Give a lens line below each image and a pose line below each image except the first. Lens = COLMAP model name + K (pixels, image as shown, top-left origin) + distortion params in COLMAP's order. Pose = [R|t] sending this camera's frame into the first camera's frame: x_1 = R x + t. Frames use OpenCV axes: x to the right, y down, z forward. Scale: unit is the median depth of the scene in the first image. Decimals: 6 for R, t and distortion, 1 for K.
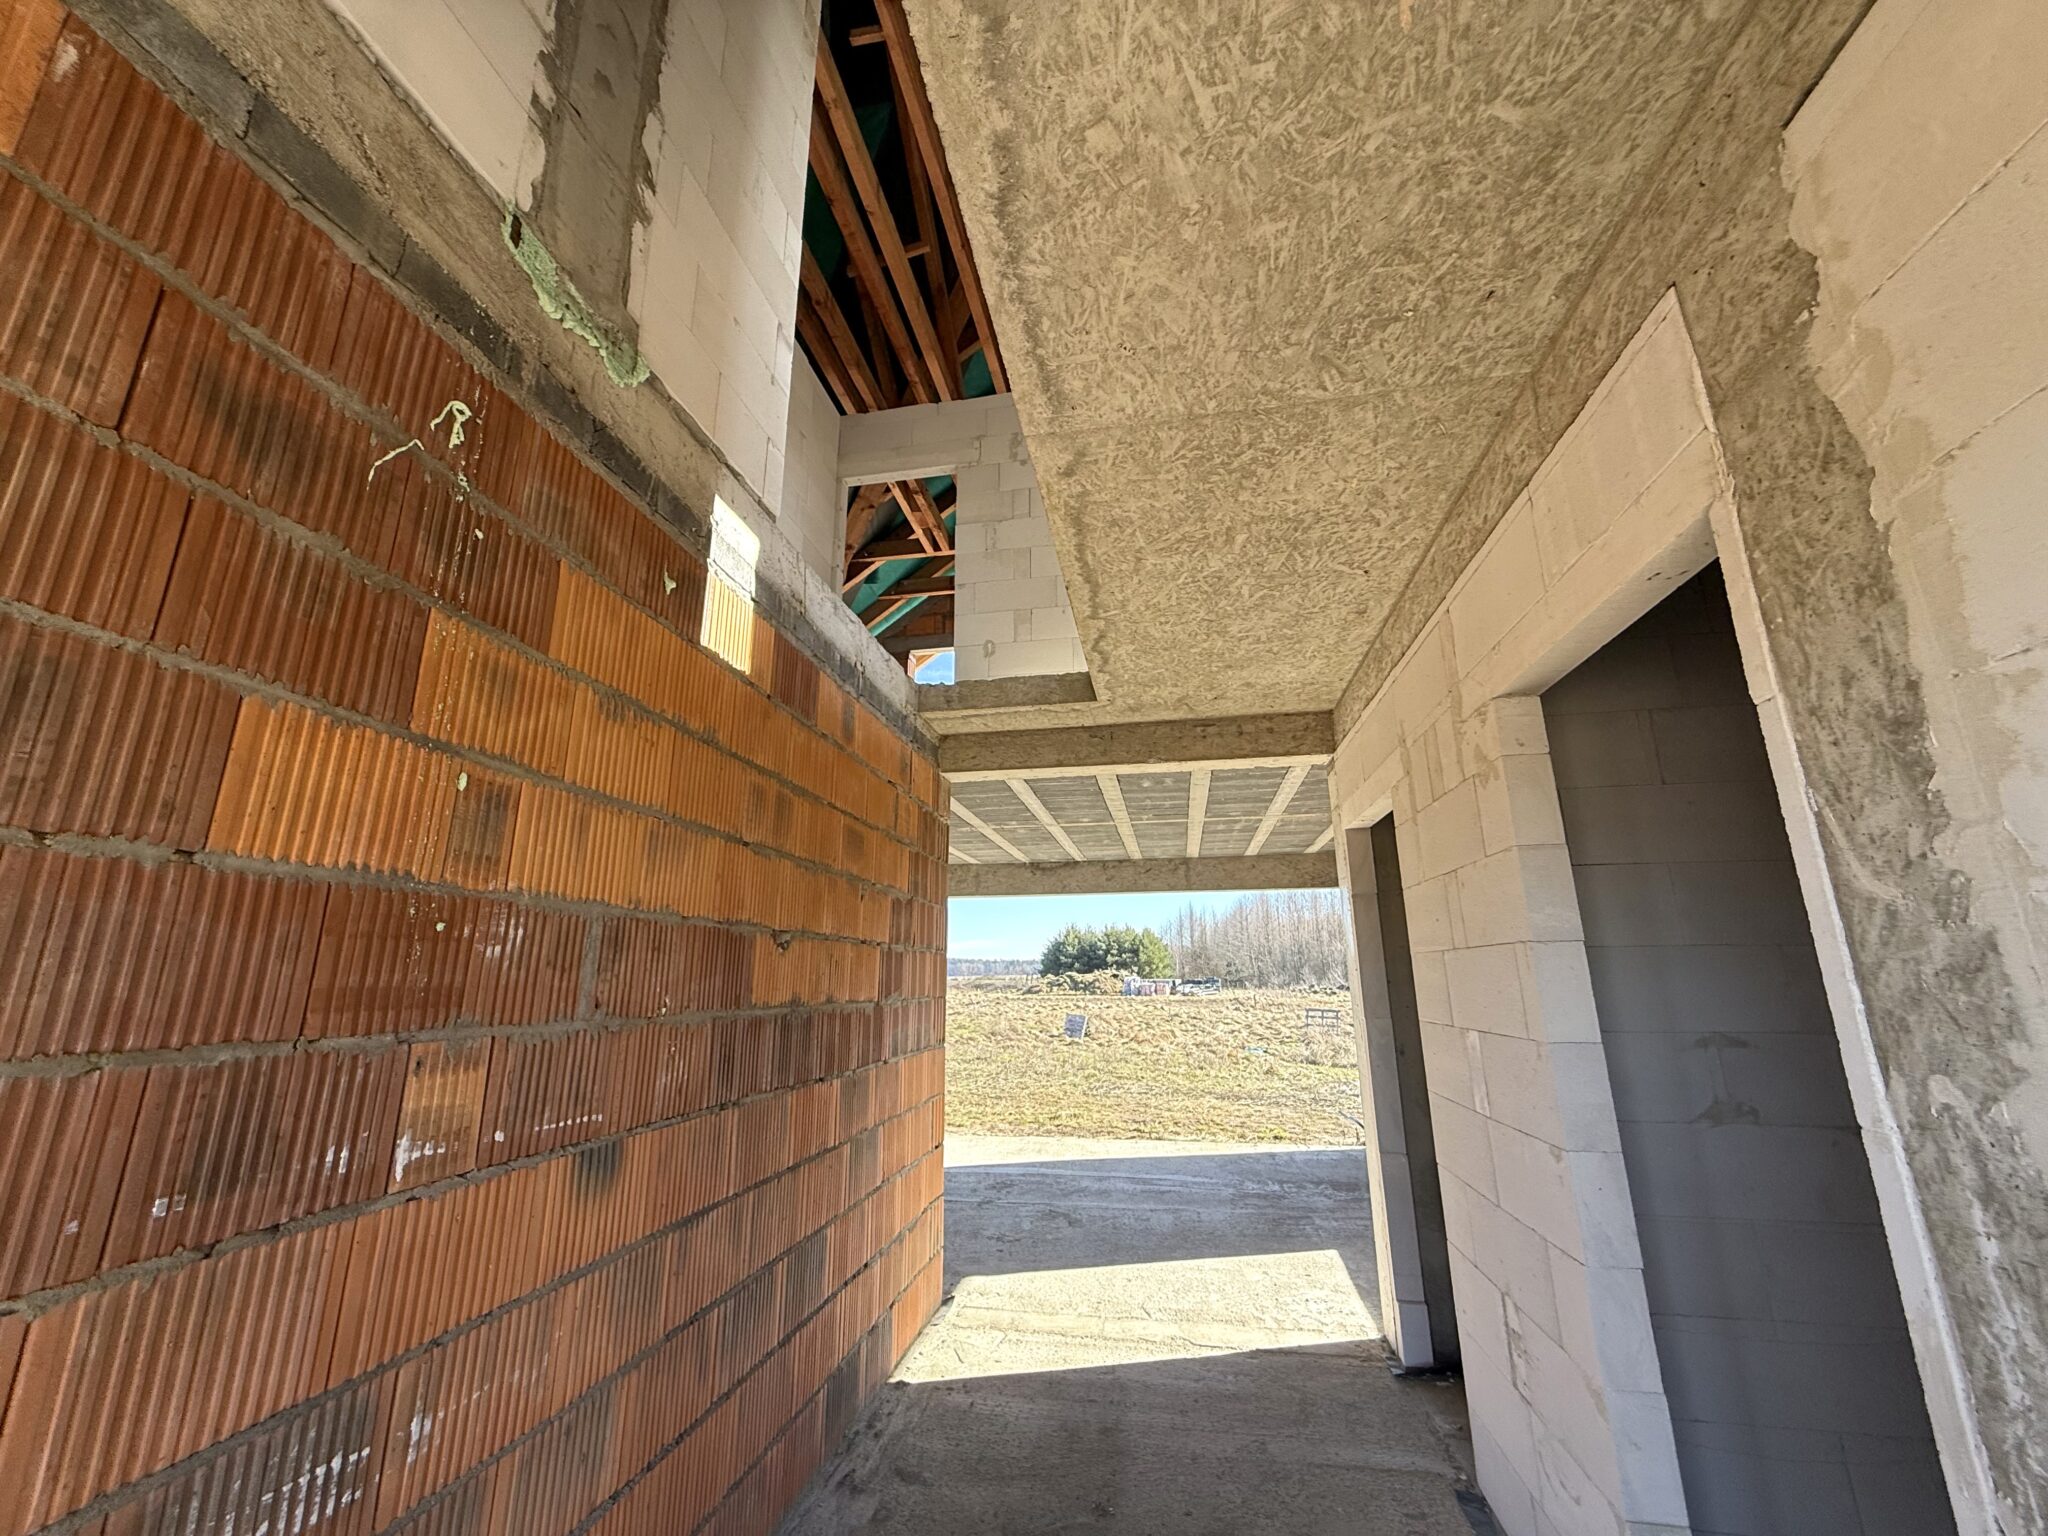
lens RADIAL K [[813.6, 0, 1016.3], [0, 813.6, 768.9], [0, 0, 1]] dist [0.001539, -0.000157]
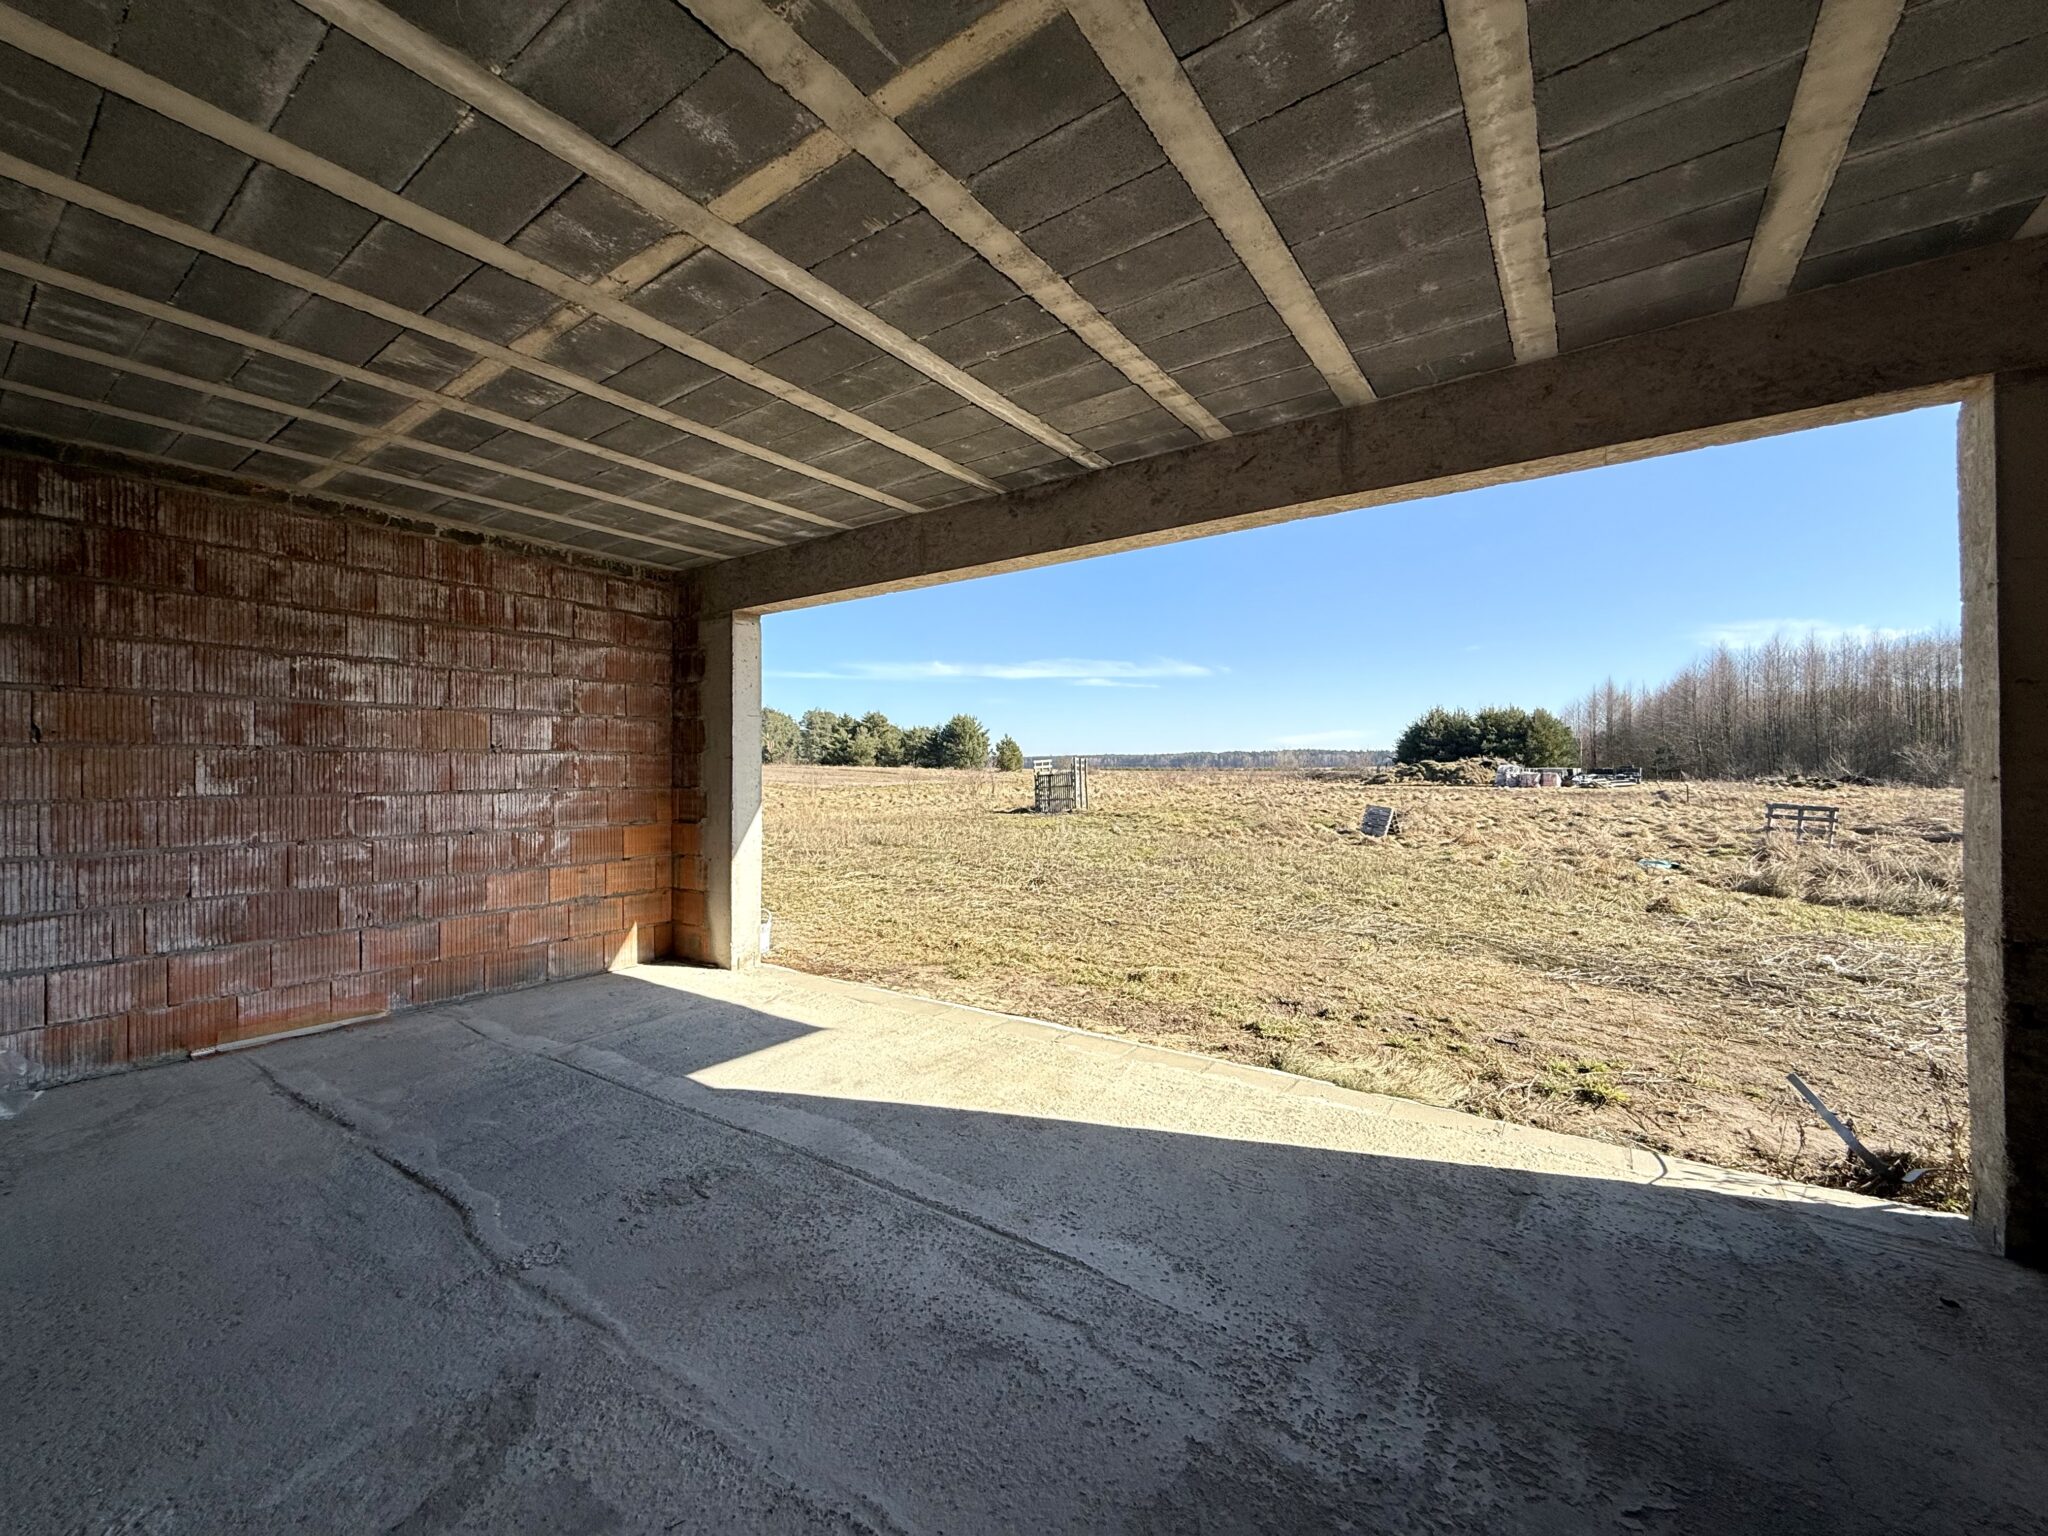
lens RADIAL K [[813.6, 0, 1016.3], [0, 813.6, 768.9], [0, 0, 1]] dist [0.001539, -0.000157]
pose [[0.910533, 0.000821, -0.413436, 0.587680], [0.101953, 0.968670, 0.226459, 0.442252], [0.400669, -0.248349, 0.881922, 1.456241]]
